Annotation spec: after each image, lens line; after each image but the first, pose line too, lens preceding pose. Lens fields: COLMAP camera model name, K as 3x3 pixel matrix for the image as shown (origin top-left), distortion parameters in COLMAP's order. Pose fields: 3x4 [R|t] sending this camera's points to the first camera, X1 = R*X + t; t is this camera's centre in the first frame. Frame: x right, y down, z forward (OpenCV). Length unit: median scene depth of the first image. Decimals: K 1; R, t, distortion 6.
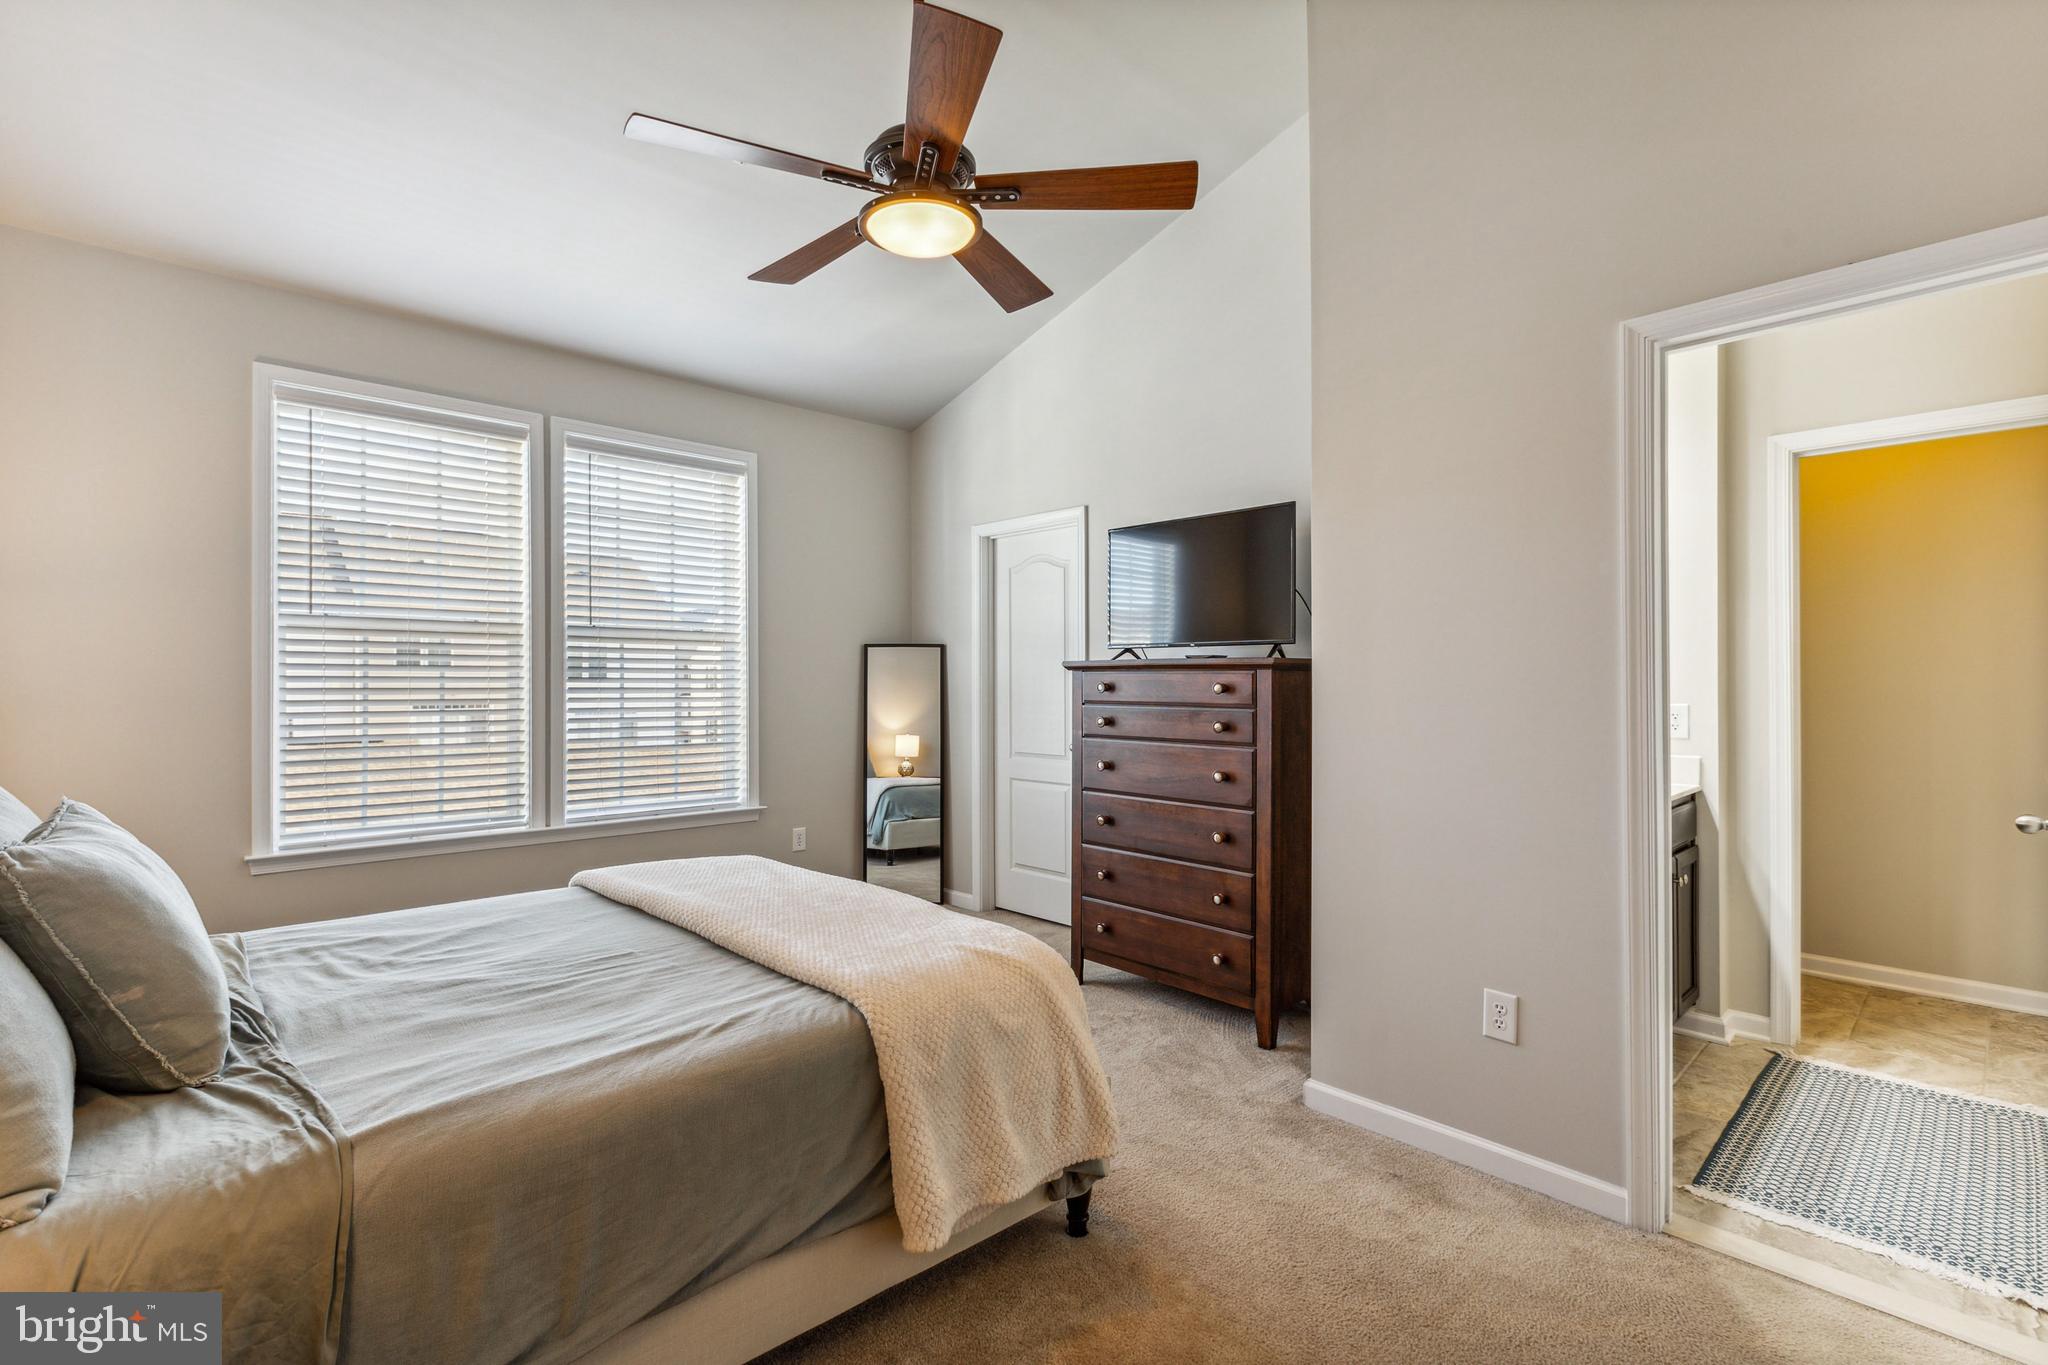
lens RADIAL K [[939.8, 0, 1016.6], [0, 939.8, 687.4], [0, 0, 1]] dist [0.004261, -0.002723]
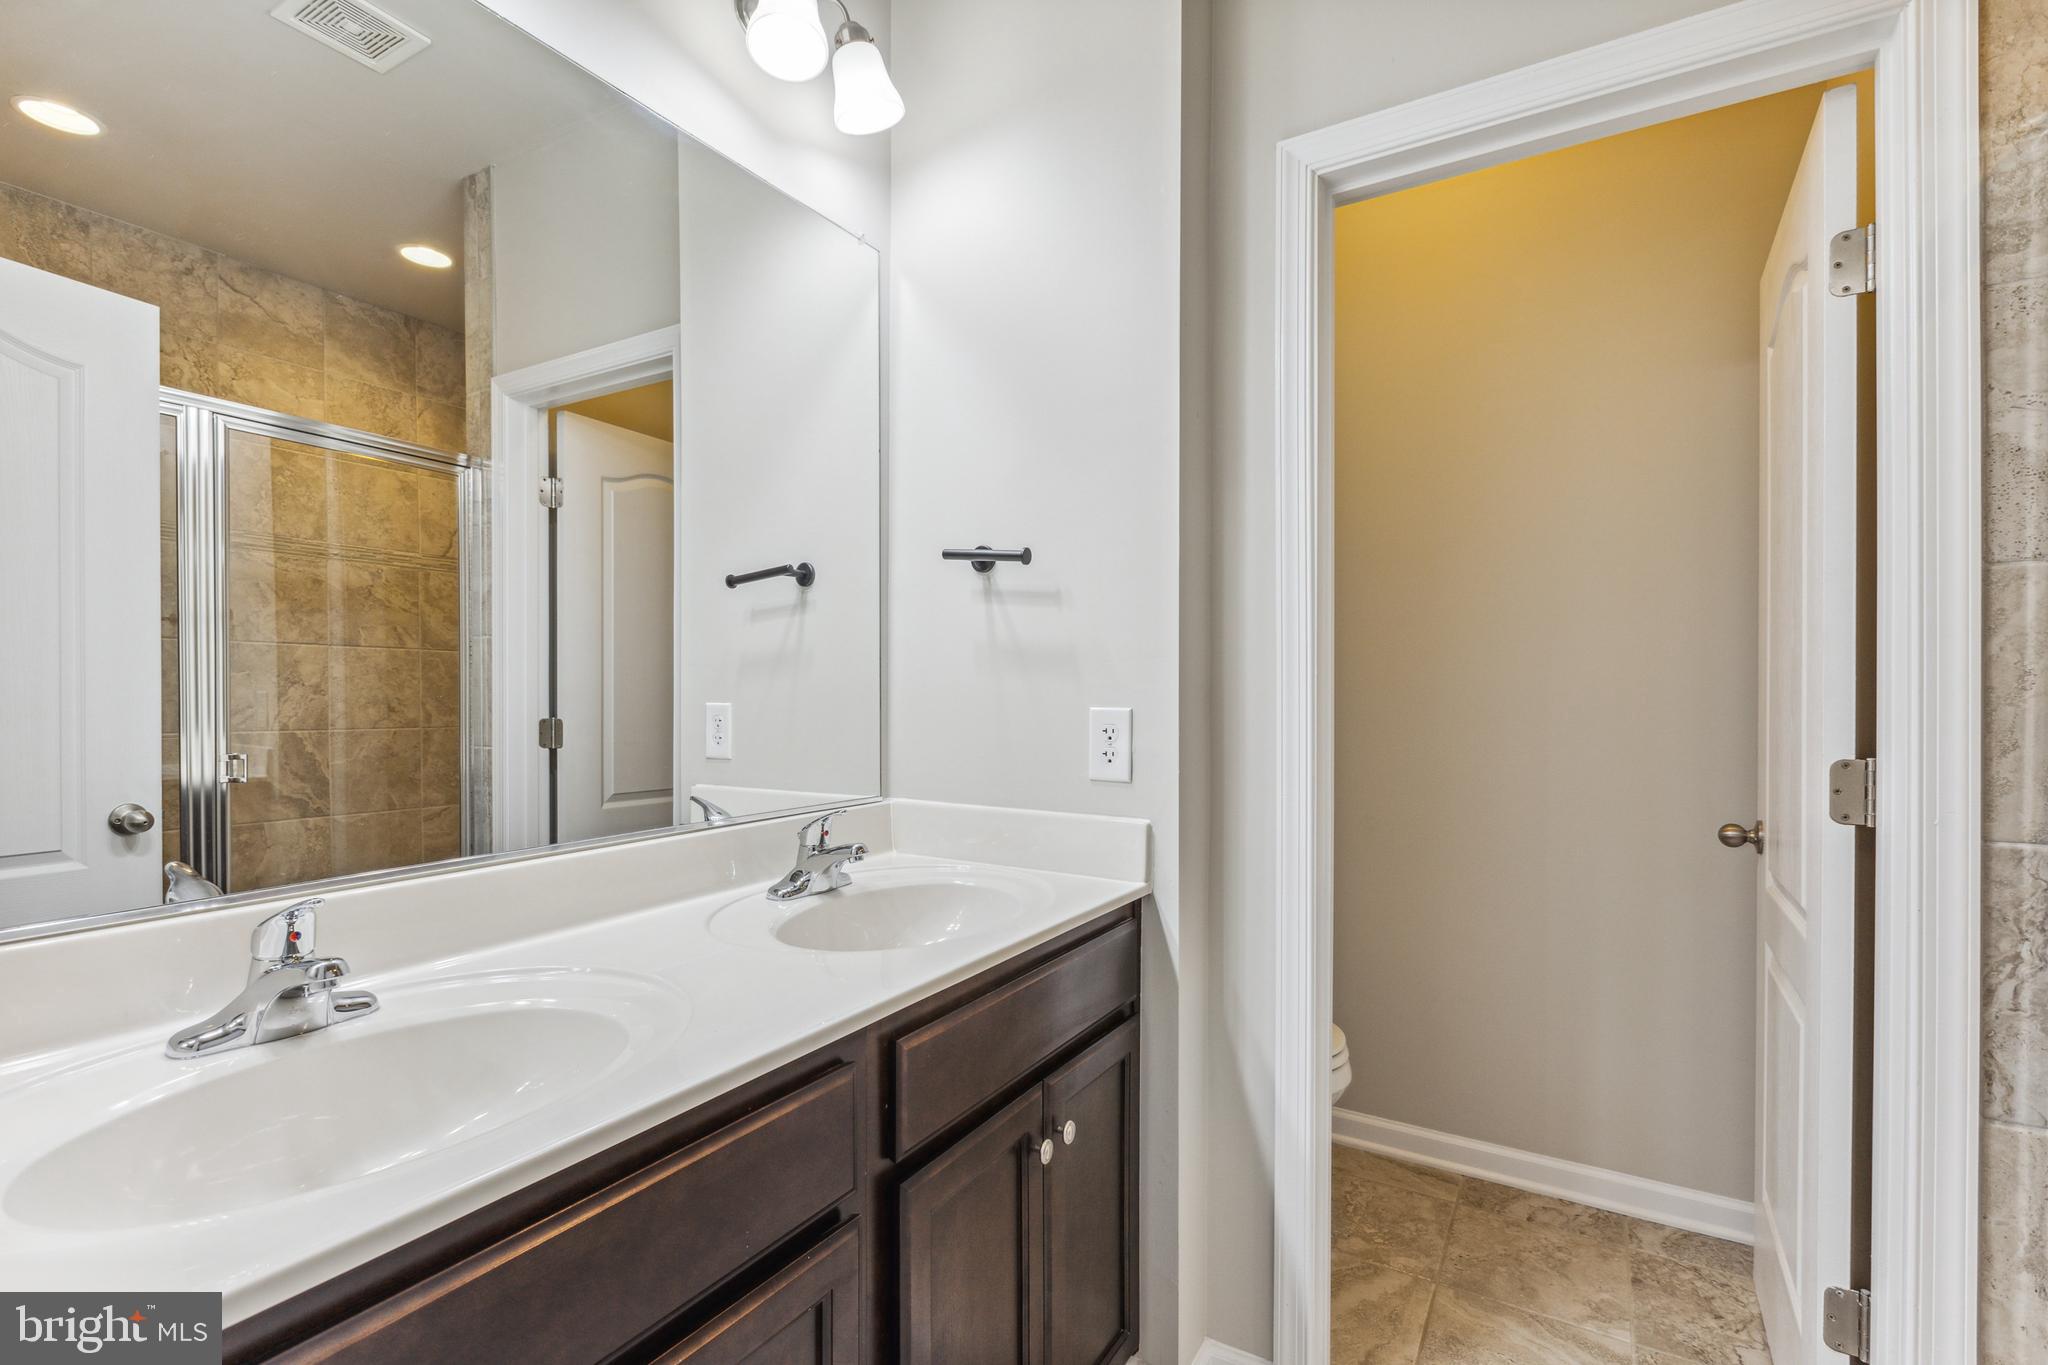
lens RADIAL K [[939.8, 0, 1038.6], [0, 939.8, 689.9], [0, 0, 1]] dist [0.004261, -0.002723]
pose [[0.961691, 0.005034, 0.274089, 0.545761], [-0.007587, 0.999937, 0.008256, 0.004874], [-0.274031, -0.010020, 0.961669, 0.567362]]
